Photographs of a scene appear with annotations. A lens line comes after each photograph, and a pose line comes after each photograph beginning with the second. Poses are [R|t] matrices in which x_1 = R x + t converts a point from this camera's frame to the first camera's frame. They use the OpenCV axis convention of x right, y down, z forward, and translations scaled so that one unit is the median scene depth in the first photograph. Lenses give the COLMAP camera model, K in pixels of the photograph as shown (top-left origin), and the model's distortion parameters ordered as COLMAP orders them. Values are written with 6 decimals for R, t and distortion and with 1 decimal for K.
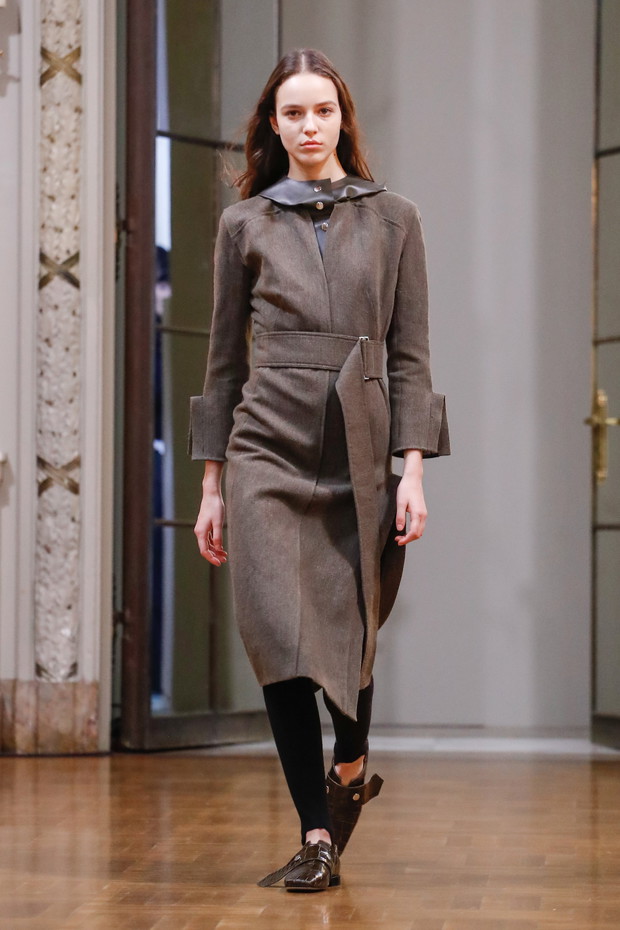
lens RADIAL K [[3907.8, 0, 313.1], [0, 3907.8, 455.7], [0, 0, 1]] dist [0.325263, 0.000000]
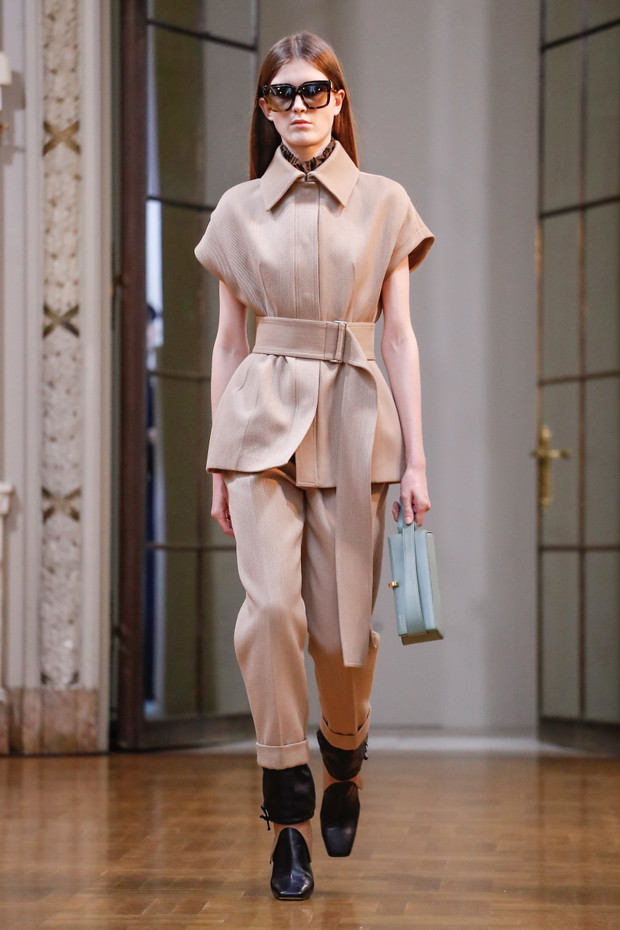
lens RADIAL K [[3971.6, 0, 326.6], [0, 3971.6, 449.7], [0, 0, 1]] dist [0.572211, 0.000000]
pose [[0.999987, -0.004032, 0.003123, 0.007317], [0.004025, 0.999989, 0.002199, -0.012771], [-0.003132, -0.002187, 0.999993, -0.138146]]
